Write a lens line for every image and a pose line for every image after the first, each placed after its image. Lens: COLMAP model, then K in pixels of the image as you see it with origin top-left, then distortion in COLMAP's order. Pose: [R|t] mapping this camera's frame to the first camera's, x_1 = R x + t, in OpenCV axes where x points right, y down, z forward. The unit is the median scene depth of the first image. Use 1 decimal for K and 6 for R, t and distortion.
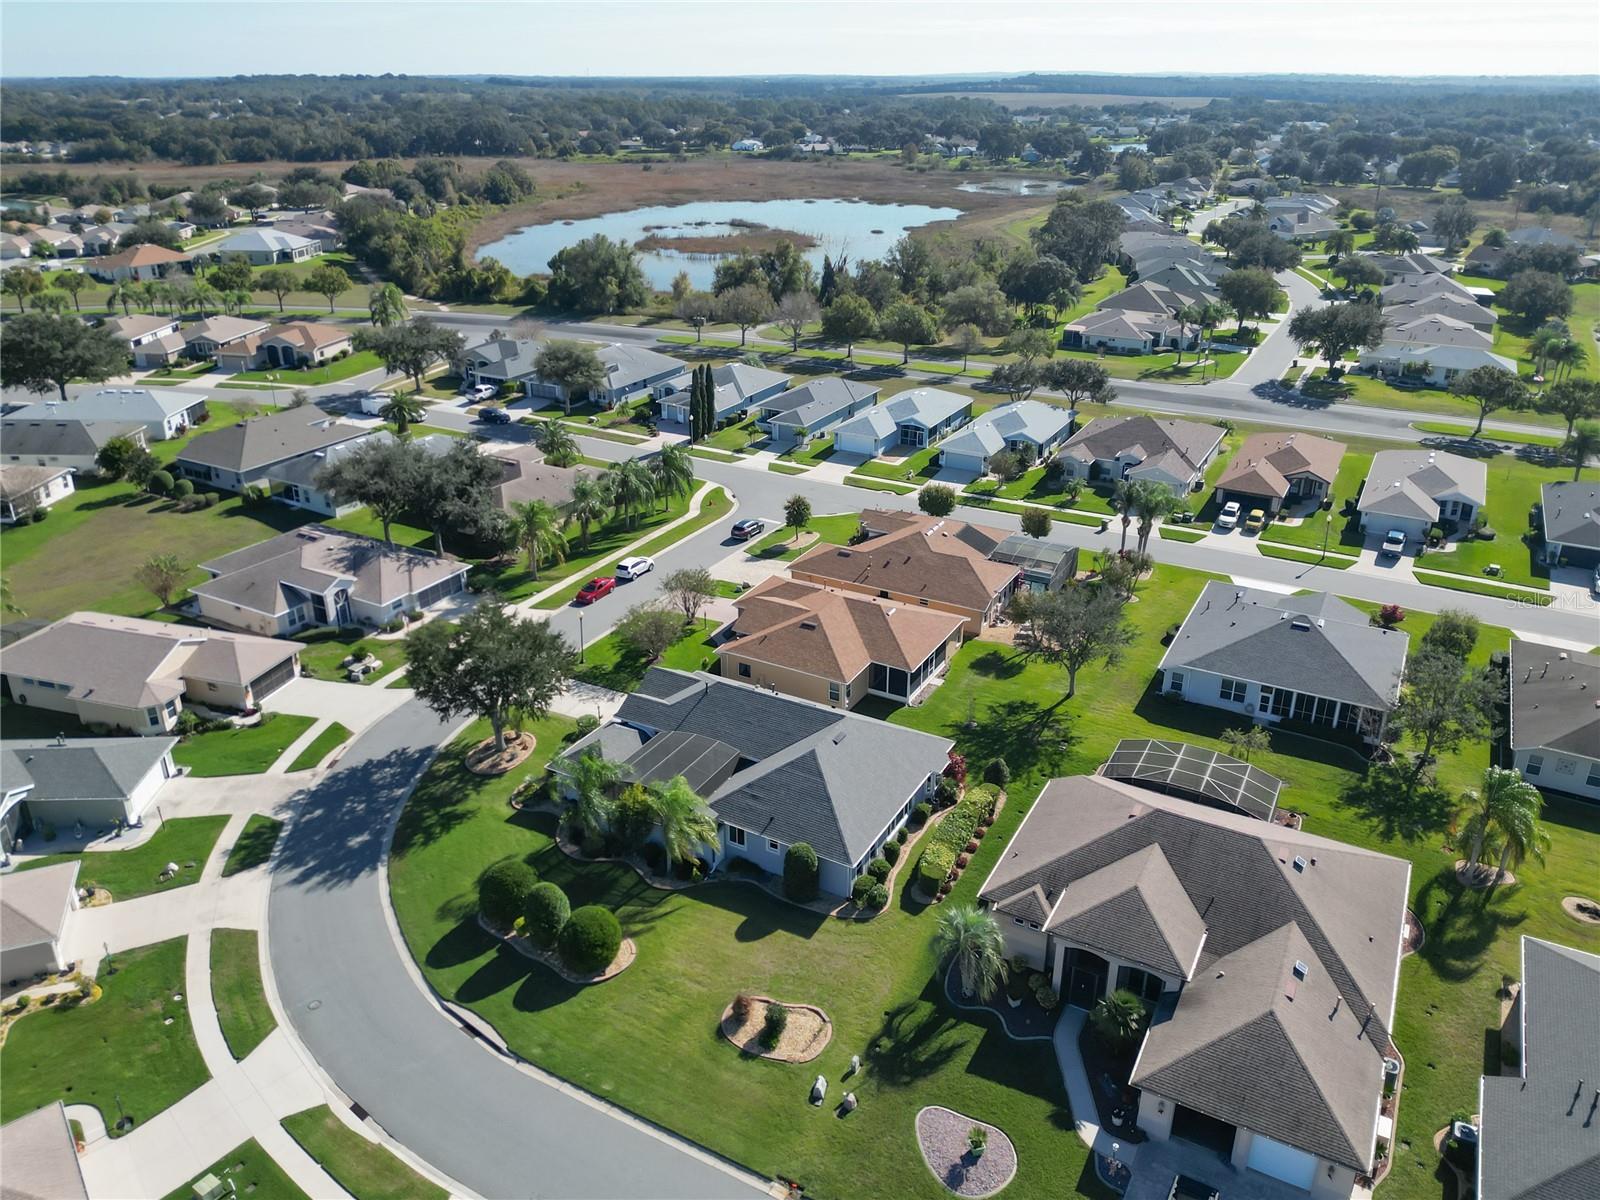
lens RADIAL K [[1139.8, 0, 781.2], [0, 1139.8, 604.5], [0, 0, 1]] dist [0.047478, -0.084492]
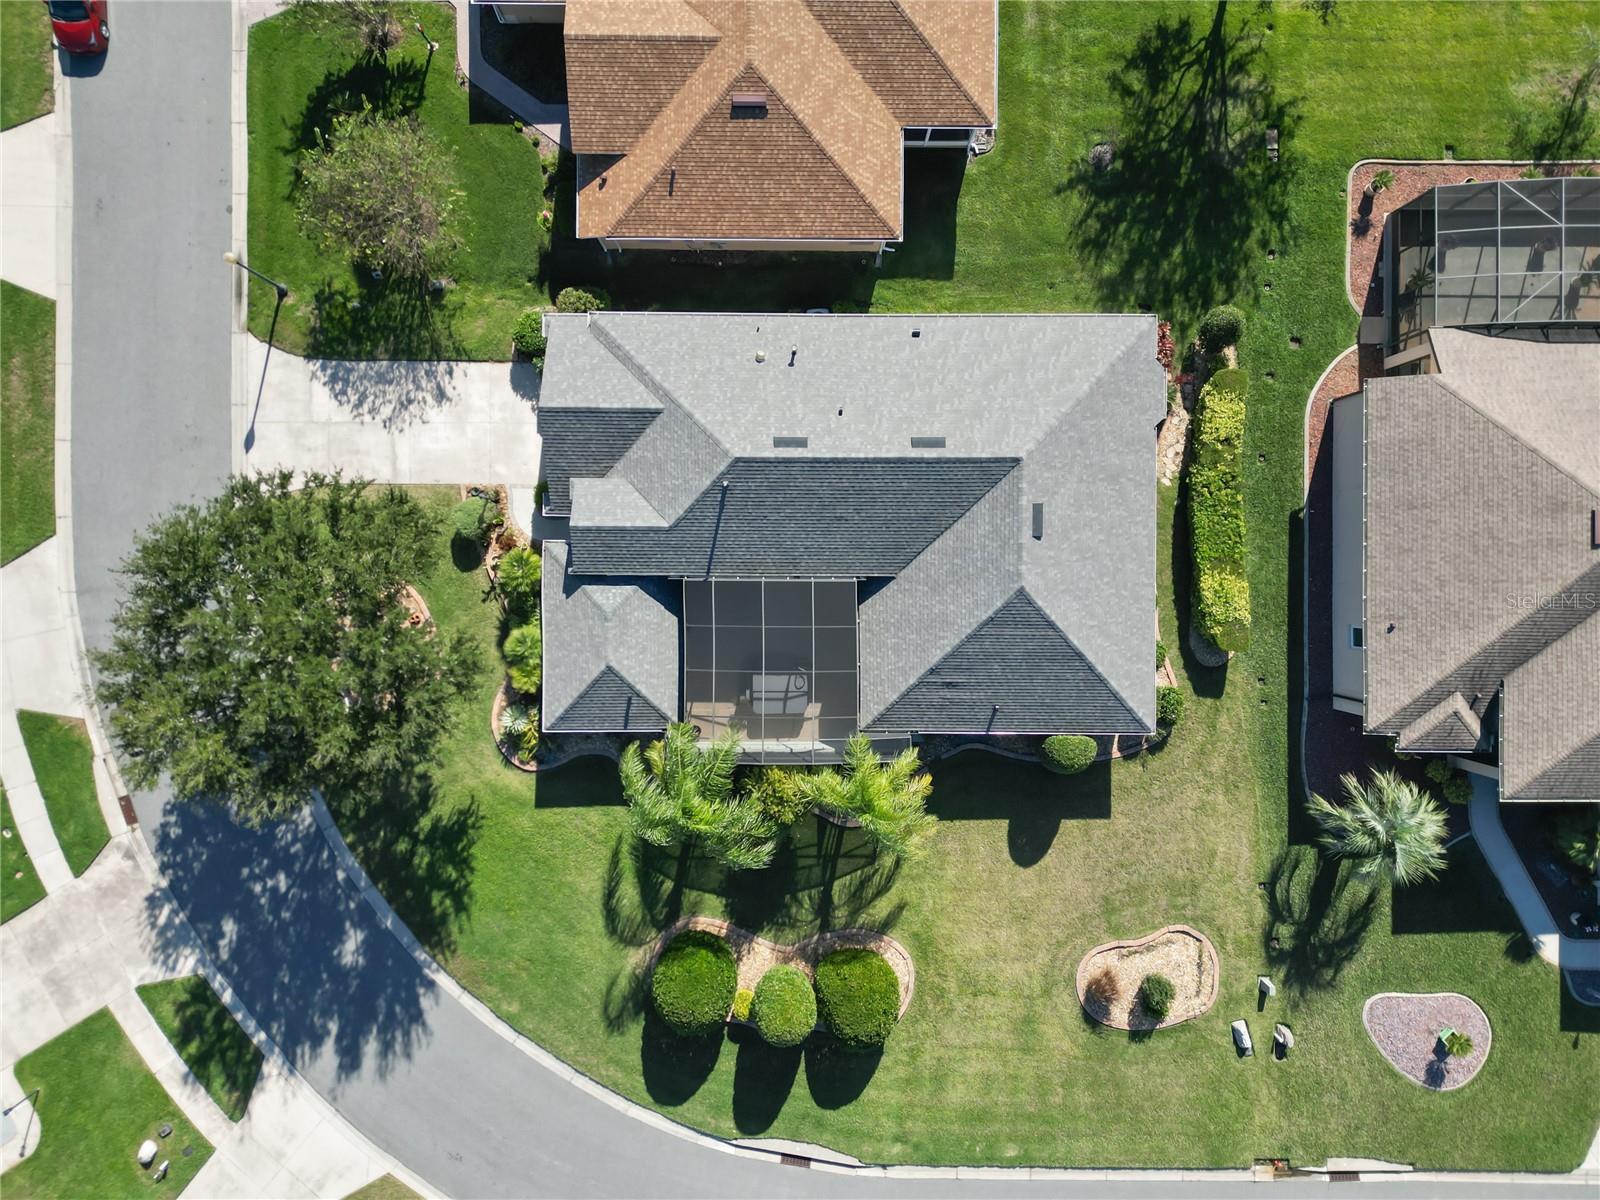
lens RADIAL K [[1107.4, 0, 799.3], [0, 1107.4, 560.3], [0, 0, 1]] dist [0.078802, -0.065903]
pose [[0.869587, -0.493471, 0.017478, -0.038509], [0.192481, 0.371359, 0.908319, -0.217757], [-0.454720, -0.786498, 0.417913, 0.463432]]
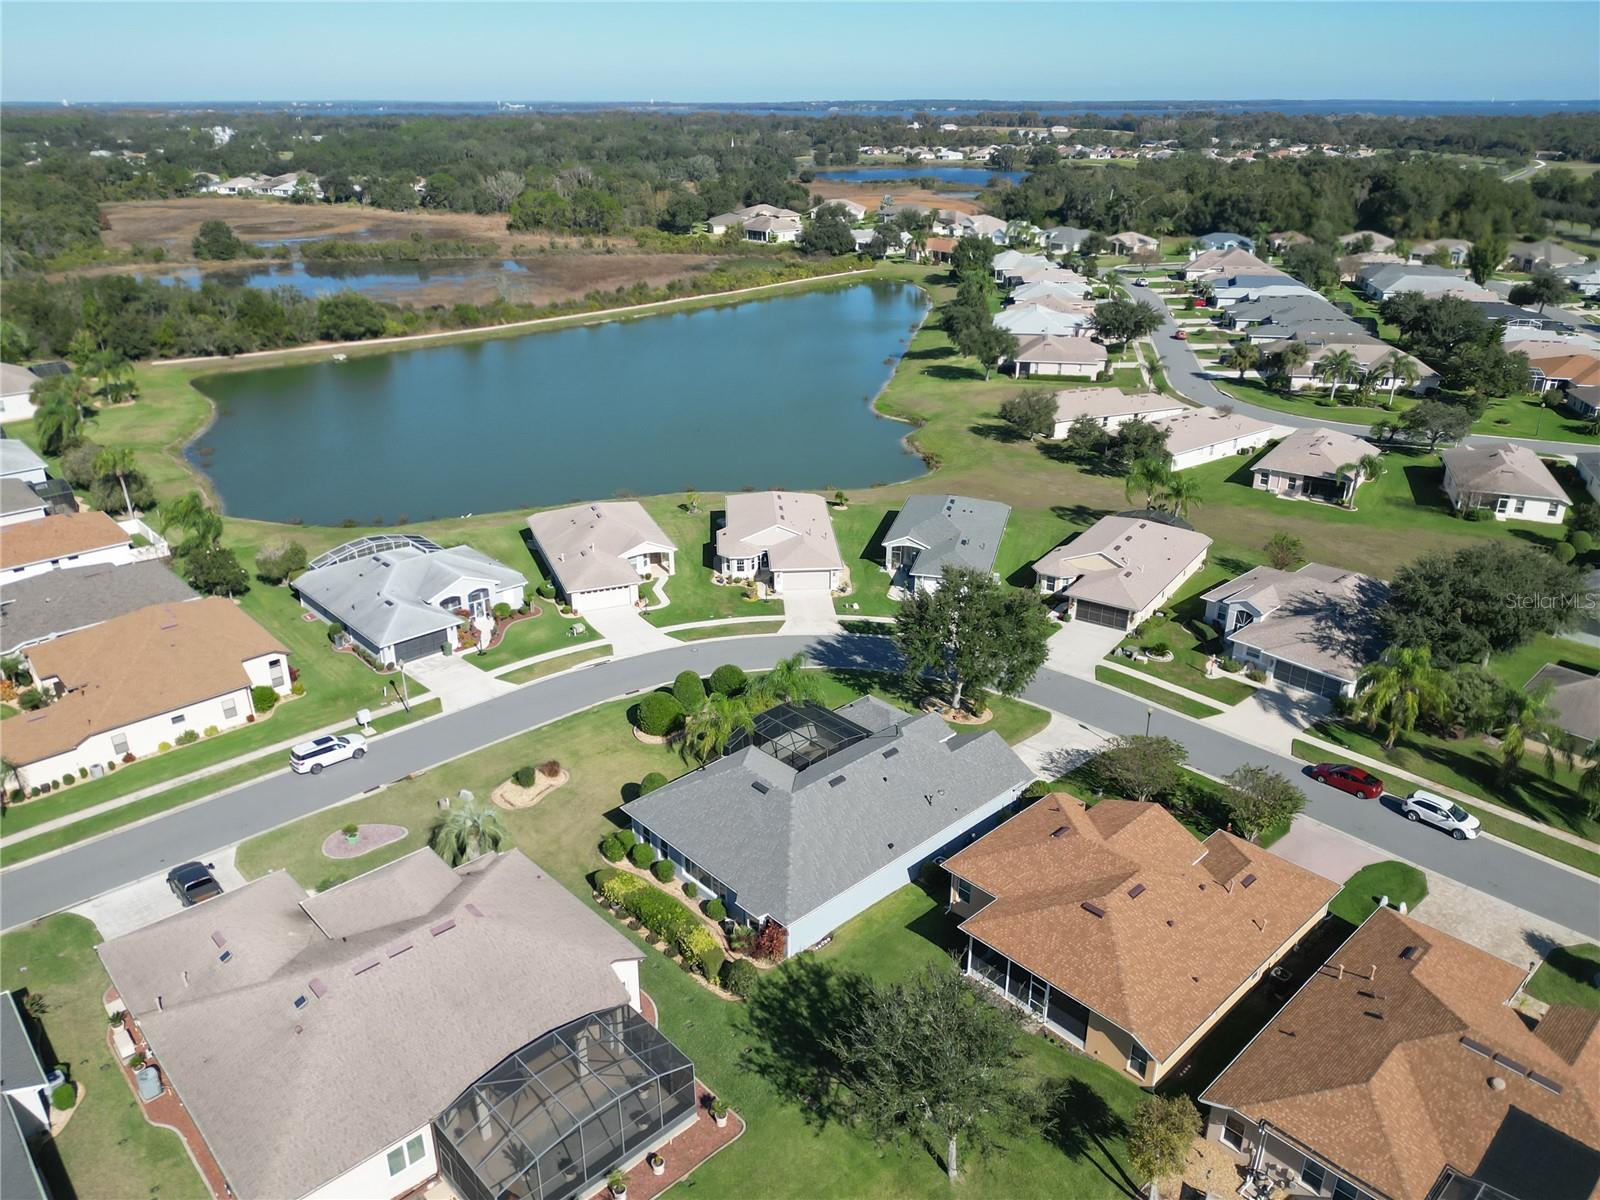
lens RADIAL K [[1132.7, 0, 800.0], [0, 1132.7, 600.0], [0, 0, 1]] dist [0.092426, -0.163212]
pose [[-0.295671, 0.382839, -0.875222, 0.459594], [-0.398321, 0.783334, 0.477208, -0.266175], [0.868285, 0.489716, -0.079116, 0.585123]]
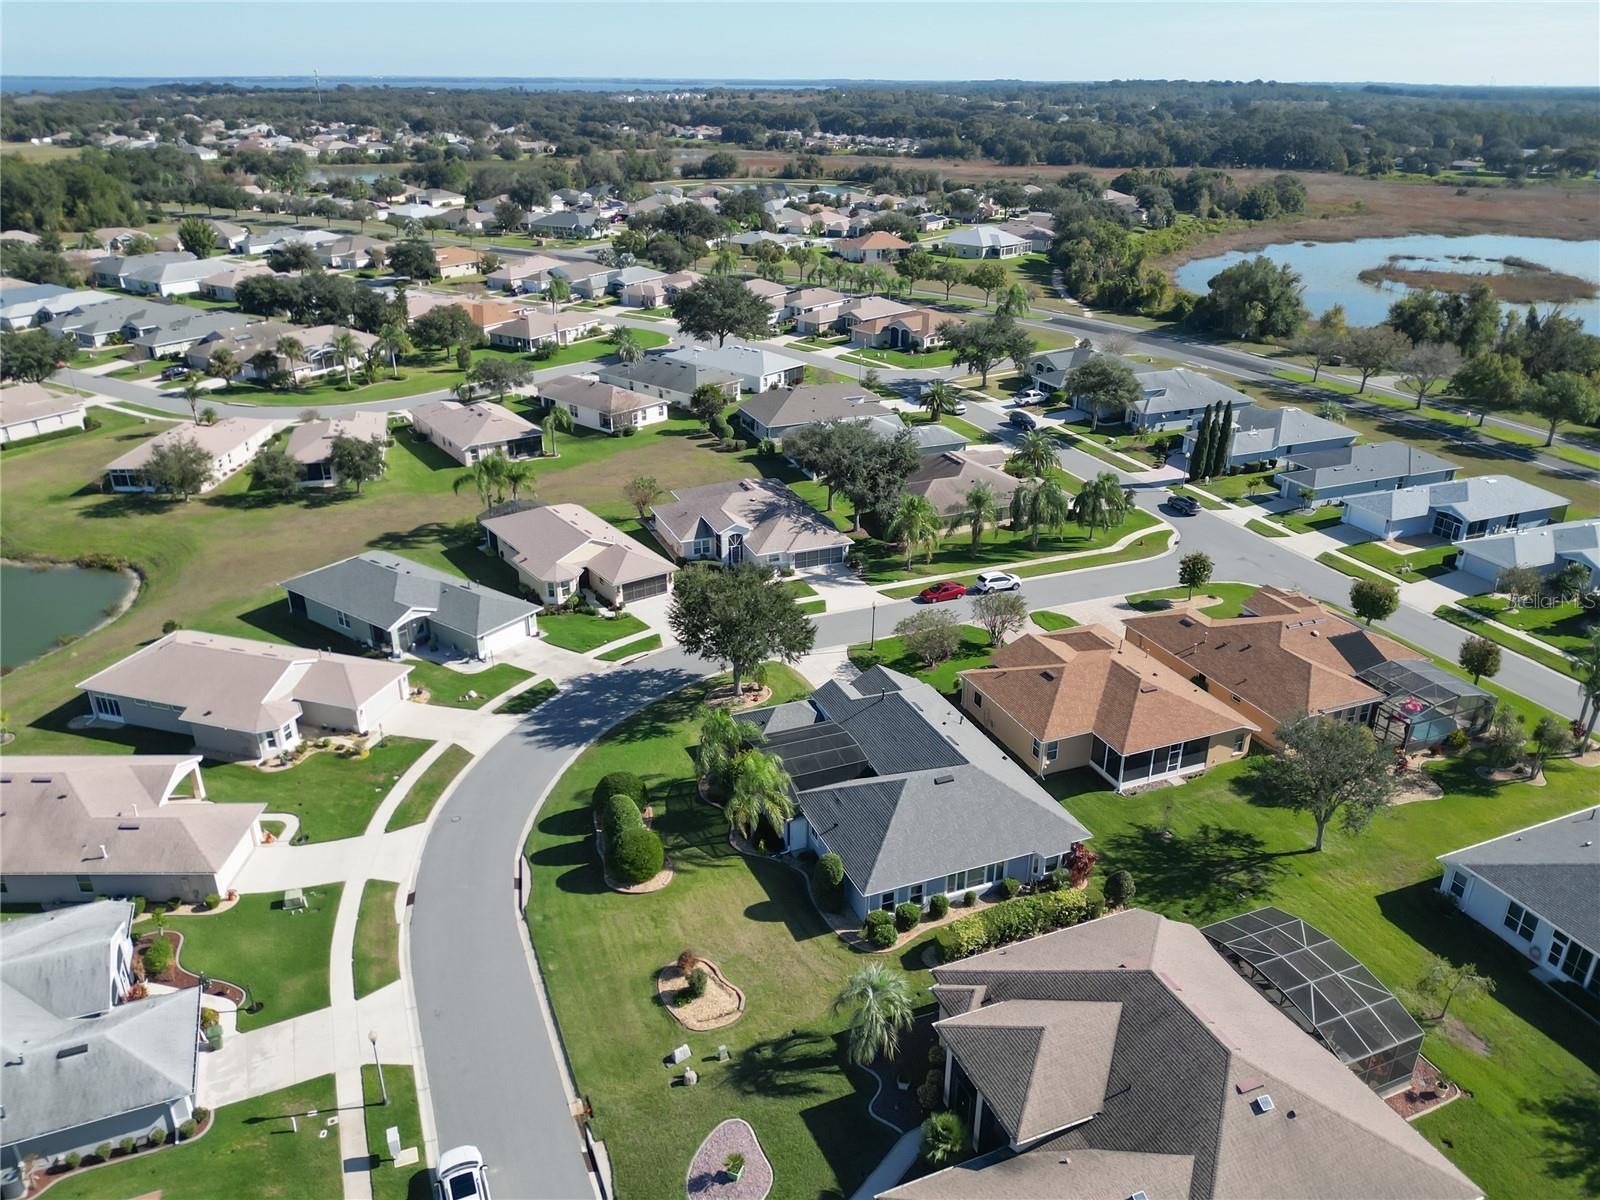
lens RADIAL K [[1126.9, 0, 785.9], [0, 1126.9, 621.5], [0, 0, 1]] dist [0.054146, -0.082597]
pose [[0.784654, 0.269133, -0.558467, 0.253760], [-0.263477, 0.960216, 0.092552, -0.037142], [0.561157, 0.074522, 0.824347, 0.068937]]
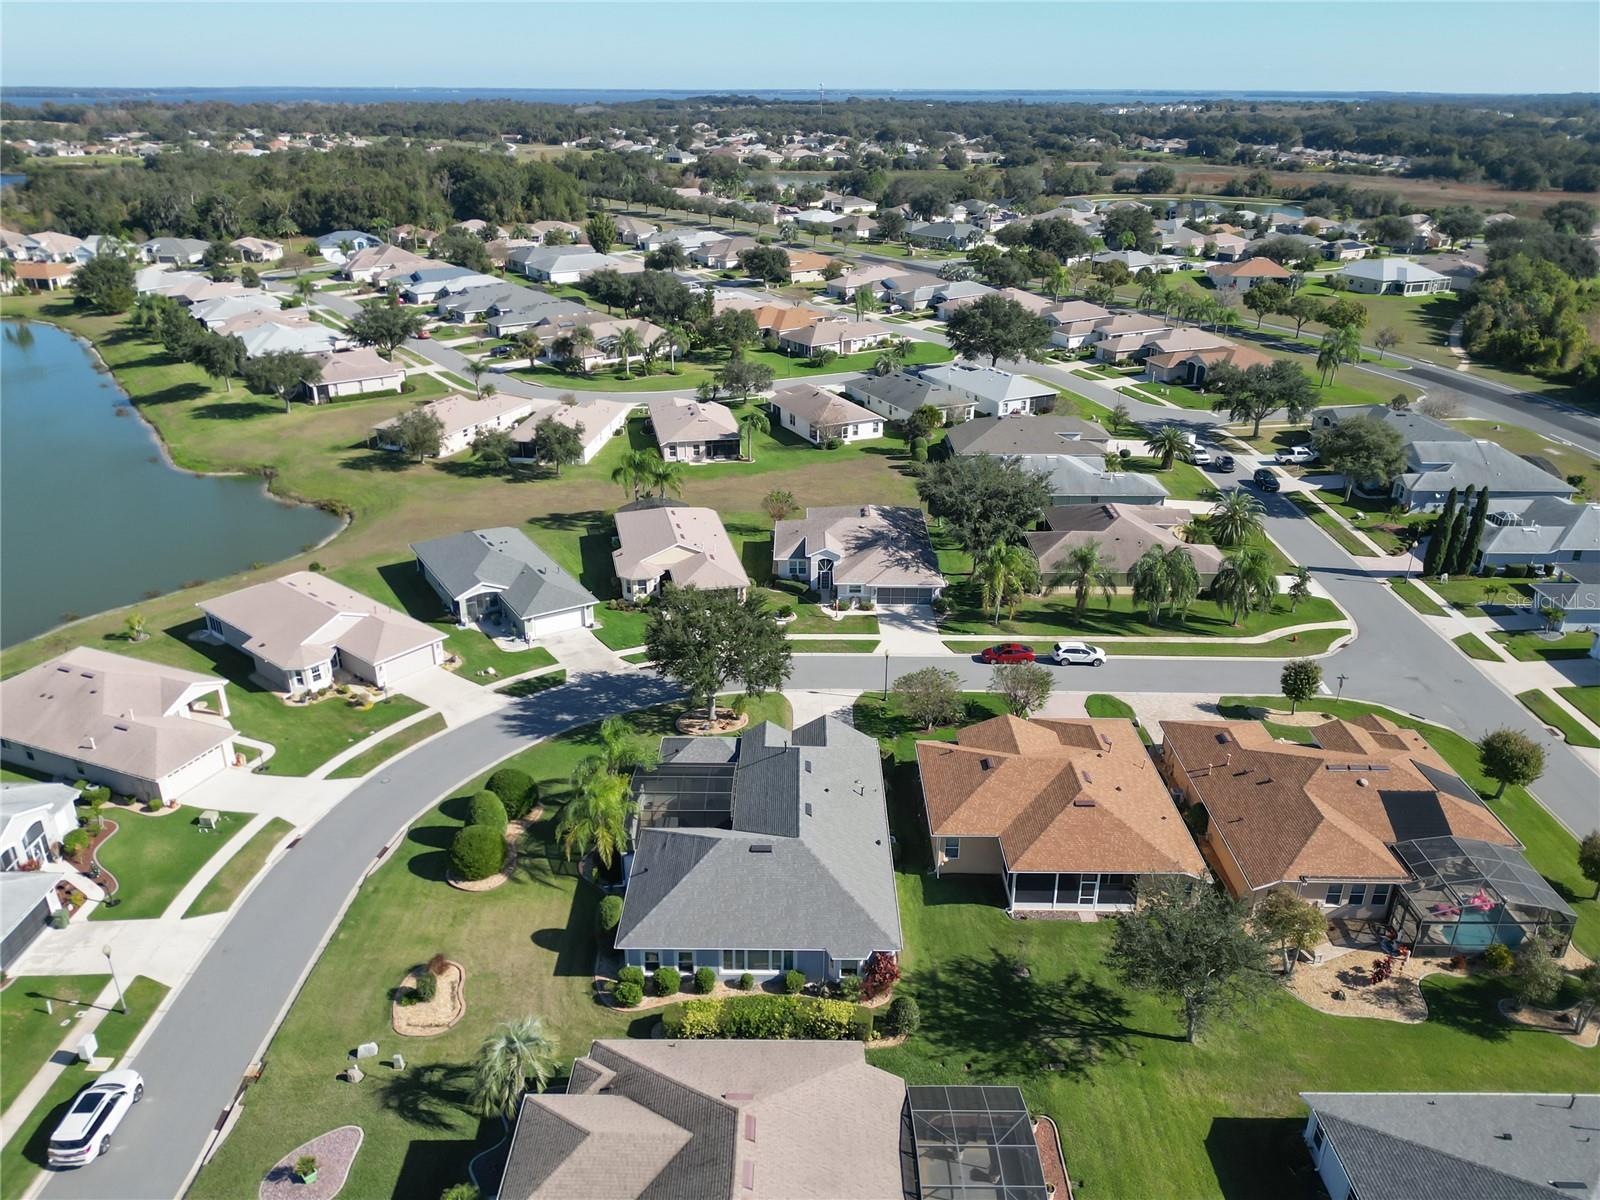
lens RADIAL K [[1135.3, 0, 792.6], [0, 1135.3, 598.9], [0, 0, 1]] dist [0.054672, -0.079883]
pose [[0.487712, 0.356629, -0.796840, 0.403846], [-0.369946, 0.911177, 0.181373, -0.133342], [0.790745, 0.206330, 0.576325, 0.262162]]
